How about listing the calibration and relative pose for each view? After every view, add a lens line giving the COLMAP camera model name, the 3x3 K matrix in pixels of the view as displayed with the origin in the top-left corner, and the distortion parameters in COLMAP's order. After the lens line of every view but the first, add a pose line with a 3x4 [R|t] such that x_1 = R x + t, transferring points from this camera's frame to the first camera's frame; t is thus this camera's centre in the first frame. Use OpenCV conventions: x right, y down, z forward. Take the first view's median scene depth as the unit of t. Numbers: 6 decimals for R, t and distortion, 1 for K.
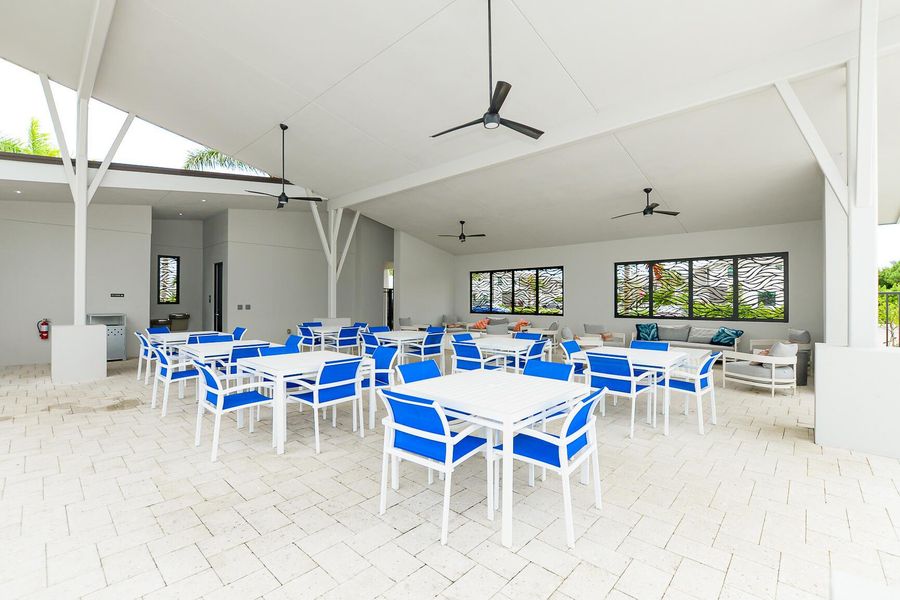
lens RADIAL K [[401.3, 0, 454.6], [0, 401.3, 302.0], [0, 0, 1]] dist [-0.008505, 0.000162]
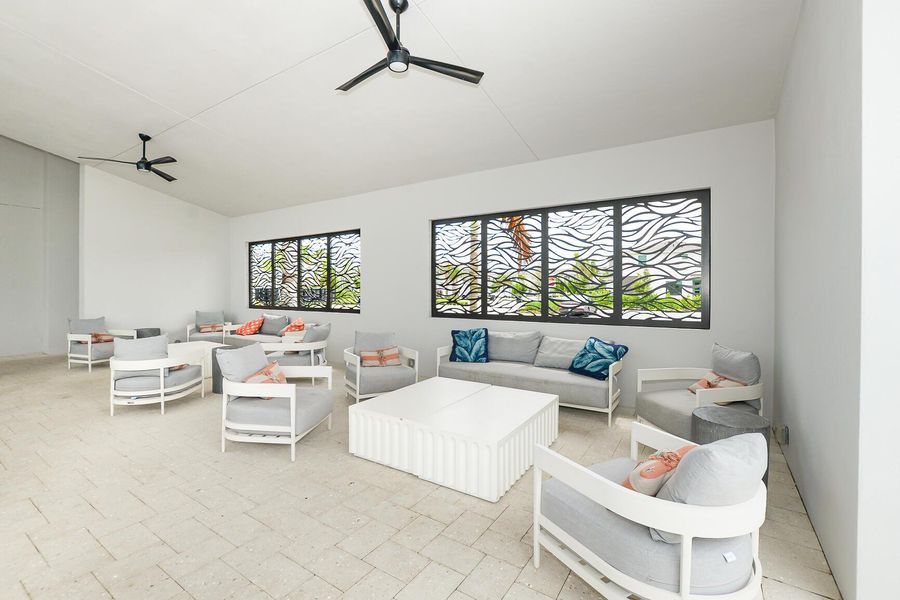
lens RADIAL K [[401.3, 0, 454.6], [0, 401.3, 302.0], [0, 0, 1]] dist [-0.008505, 0.000162]
pose [[0.986708, -0.006861, 0.162361, 0.387012], [0.002506, 0.999632, 0.027013, 0.002636], [-0.162487, -0.026247, 0.986362, 0.490272]]
